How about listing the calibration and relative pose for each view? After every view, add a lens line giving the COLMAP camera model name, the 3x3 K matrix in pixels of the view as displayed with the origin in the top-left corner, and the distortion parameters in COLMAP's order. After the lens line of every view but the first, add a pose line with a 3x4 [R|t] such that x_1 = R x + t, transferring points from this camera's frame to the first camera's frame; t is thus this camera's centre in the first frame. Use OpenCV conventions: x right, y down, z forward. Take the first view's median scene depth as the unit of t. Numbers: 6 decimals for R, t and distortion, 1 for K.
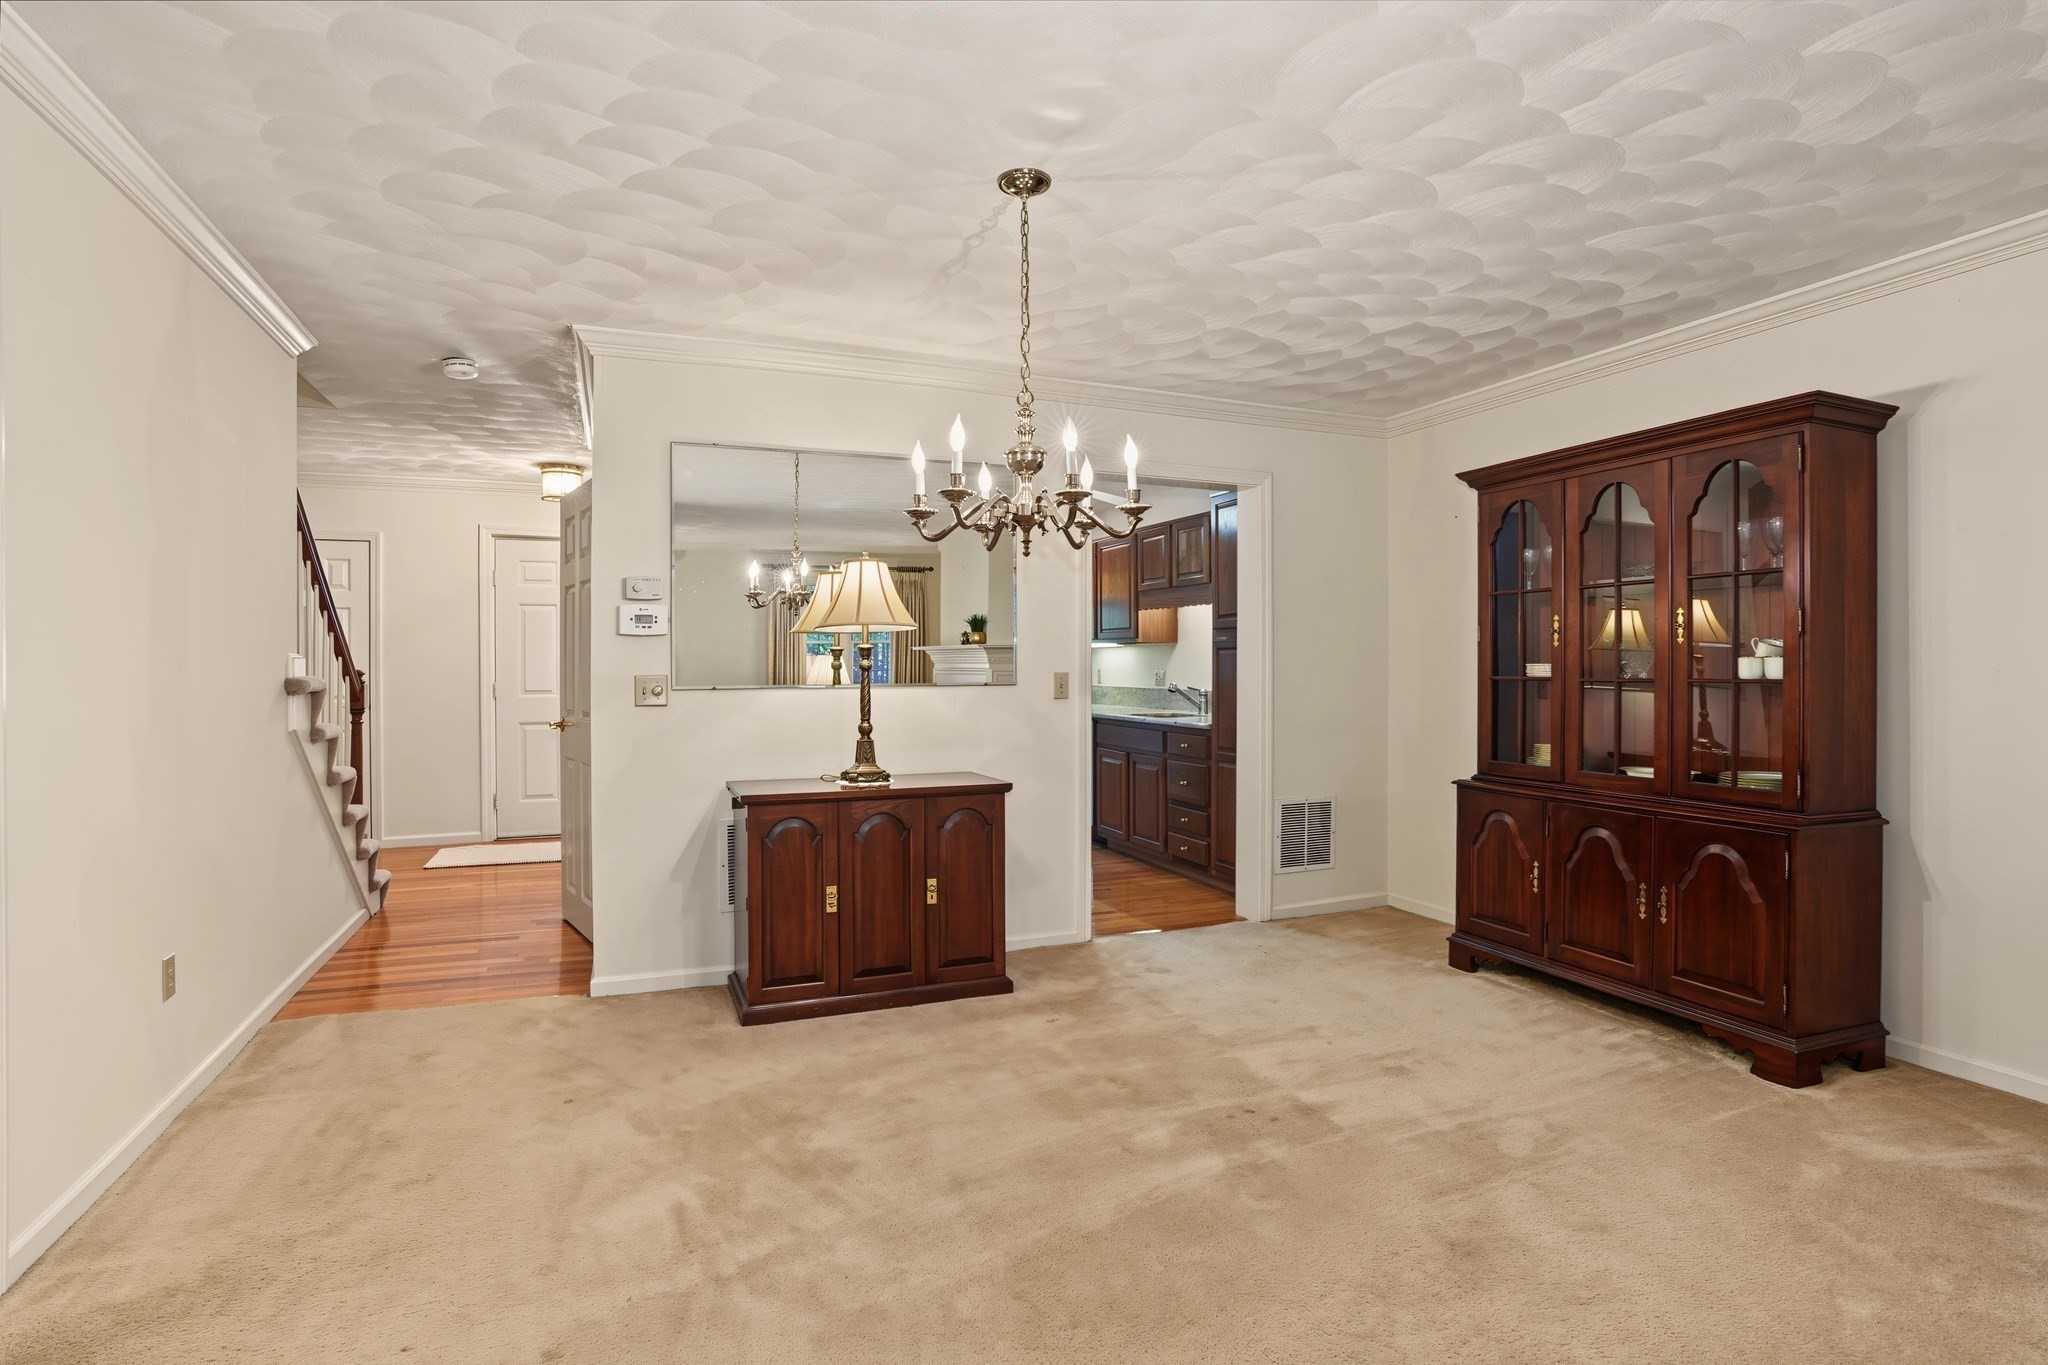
lens RADIAL K [[1014.0, 0, 1022.5], [0, 1014.0, 661.6], [0, 0, 1]] dist [-0.063957, 0.024899]
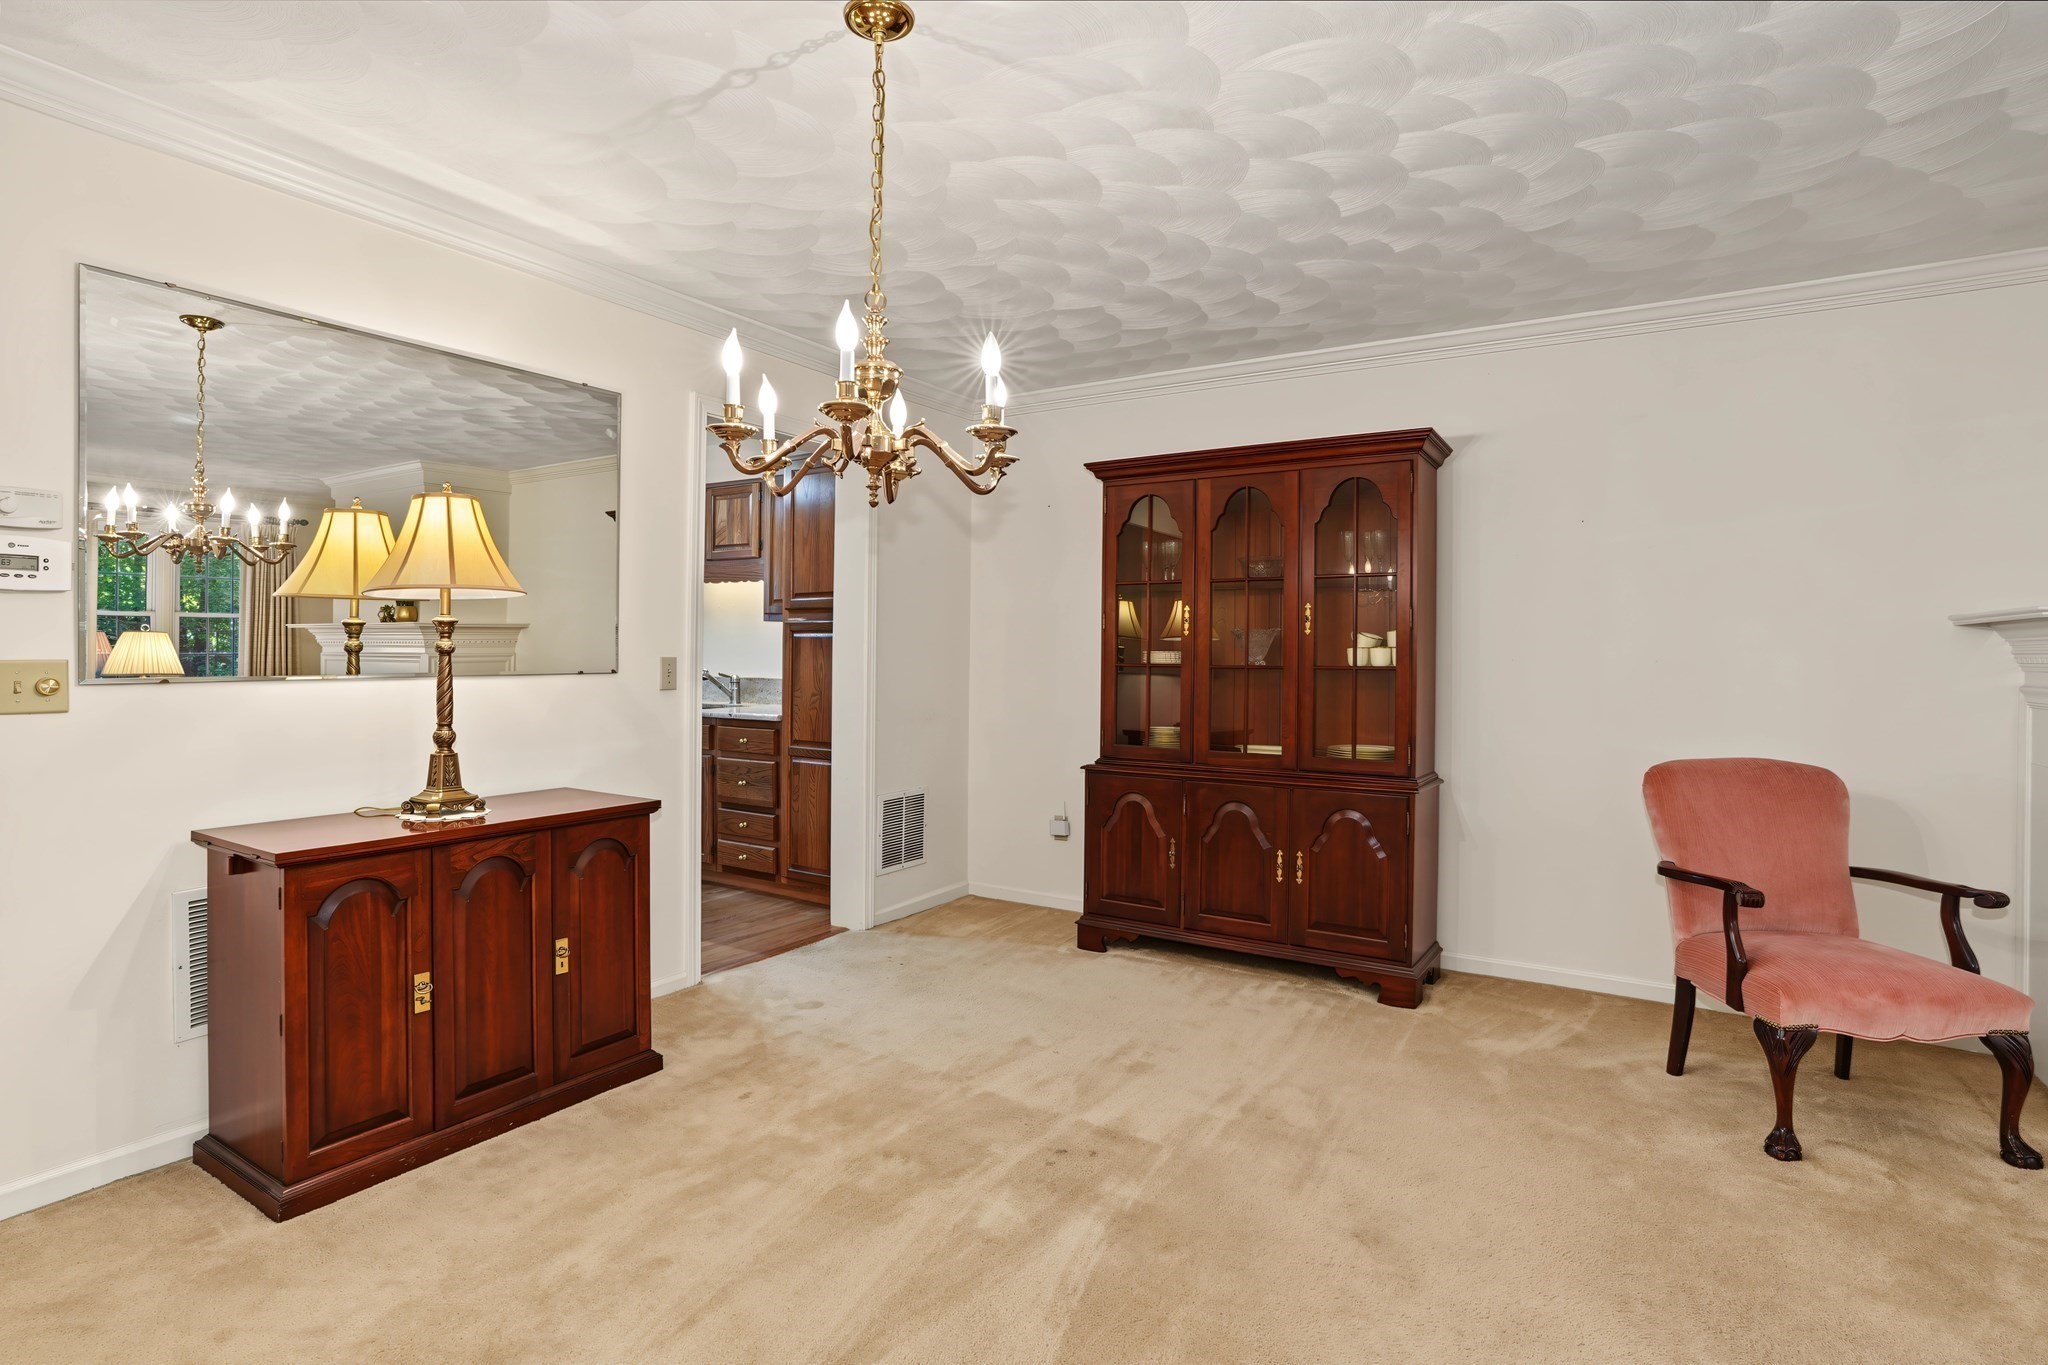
lens RADIAL K [[1021.0, 0, 1033.3], [0, 1021.0, 652.2], [0, 0, 1]] dist [-0.065973, 0.027611]
pose [[0.813843, 0.006549, 0.581048, -0.243544], [-0.010261, 0.999943, 0.003102, 0.001354], [-0.580994, -0.008487, 0.813863, 0.219895]]
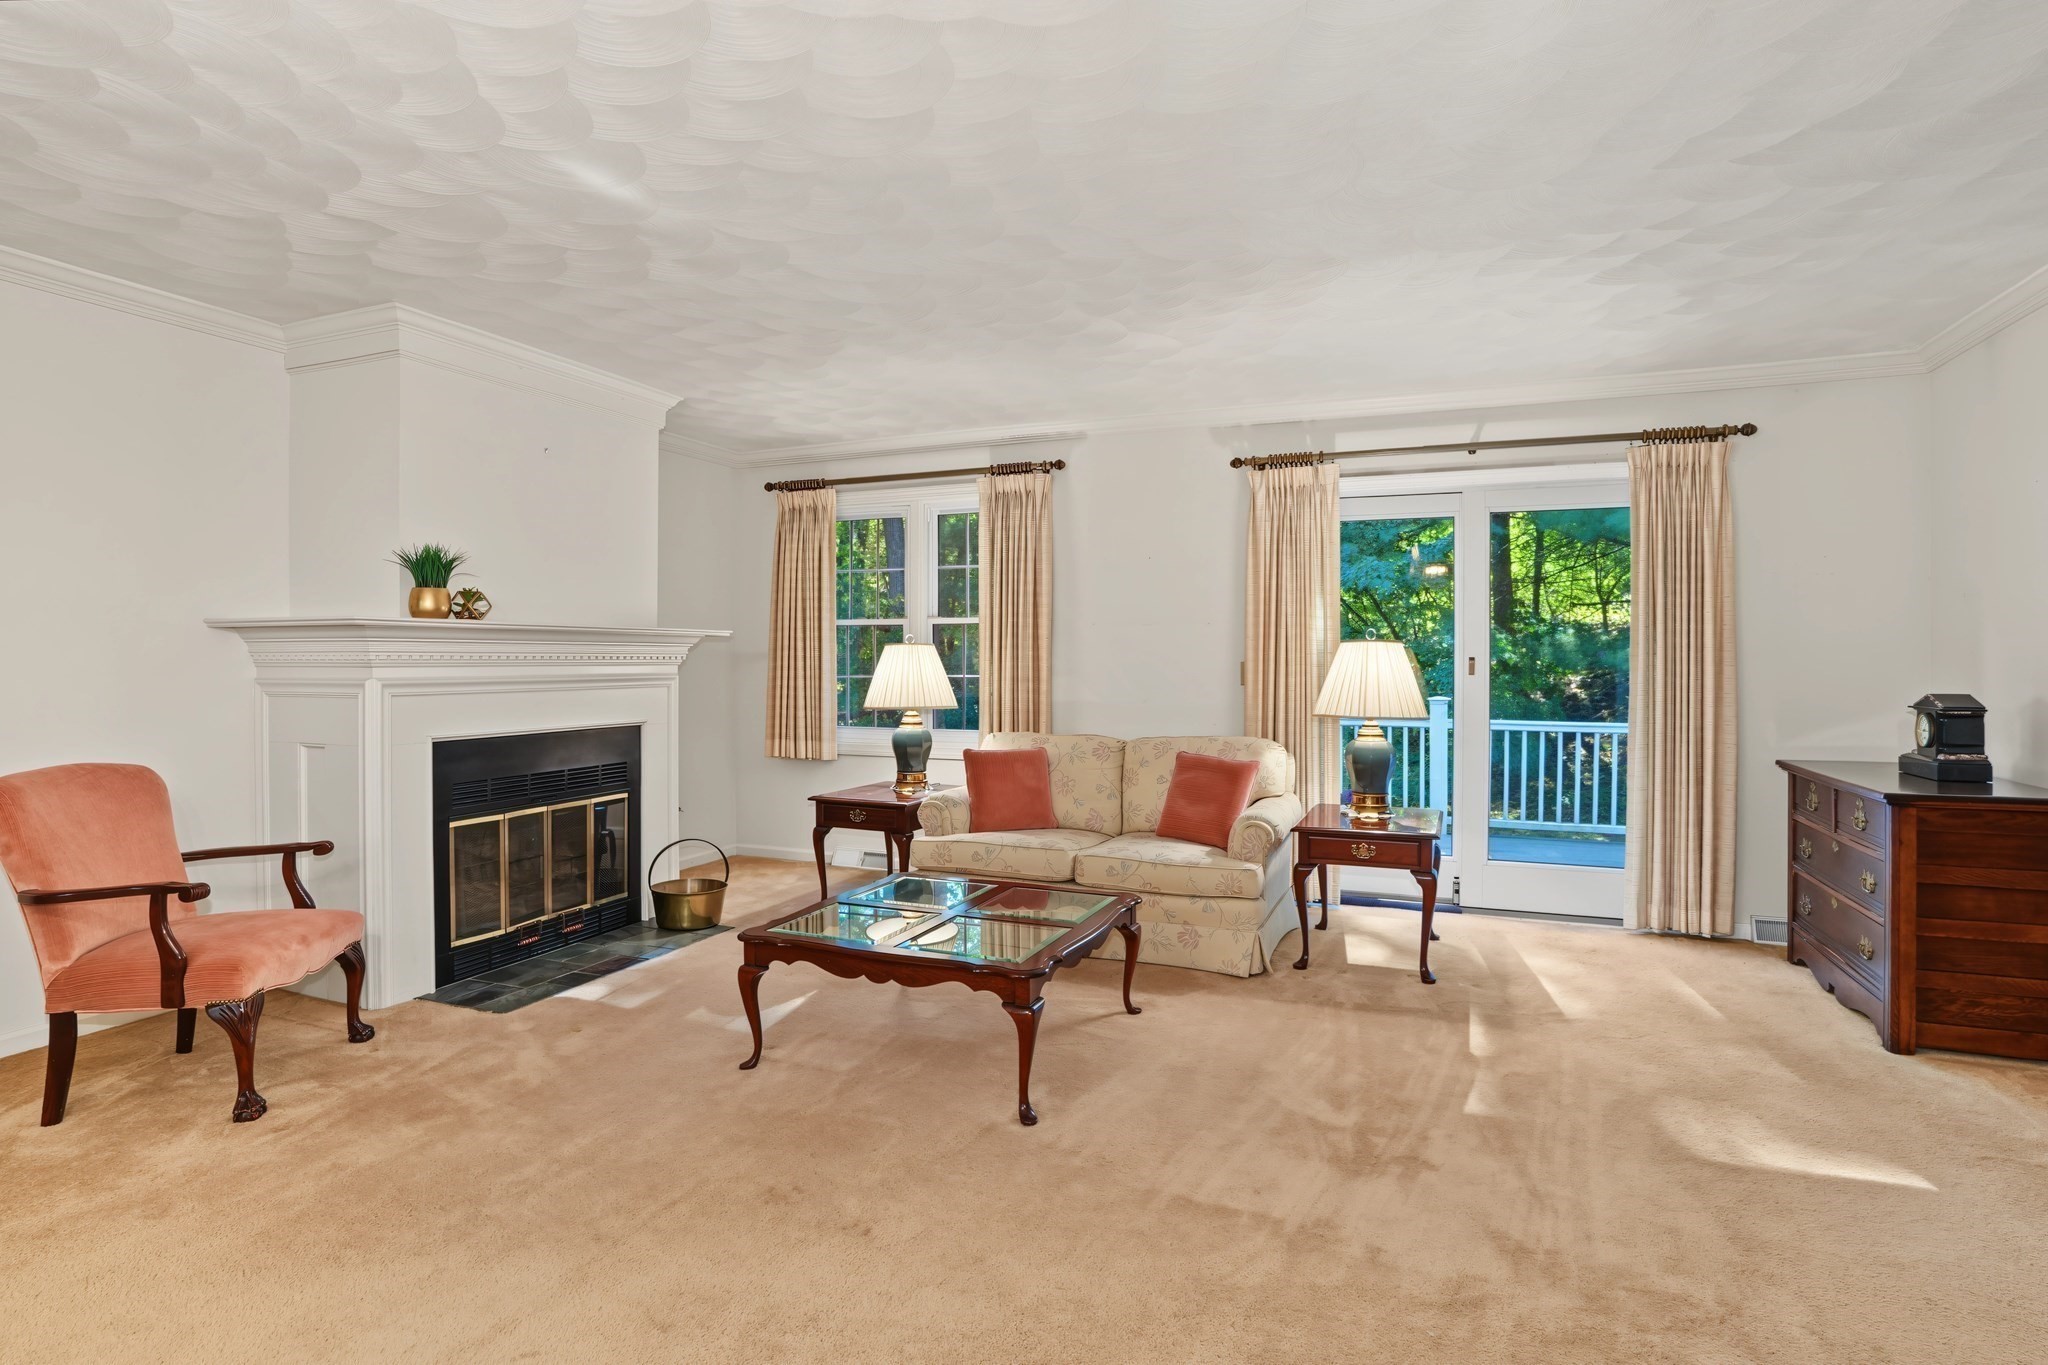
lens RADIAL K [[1024.4, 0, 1022.1], [0, 1024.4, 653.3], [0, 0, 1]] dist [-0.062267, 0.023623]
pose [[-0.703654, 0.002830, 0.710537, -0.356974], [-0.000385, 0.999990, -0.004364, 0.002297], [-0.710543, -0.003345, -0.703646, 0.578981]]
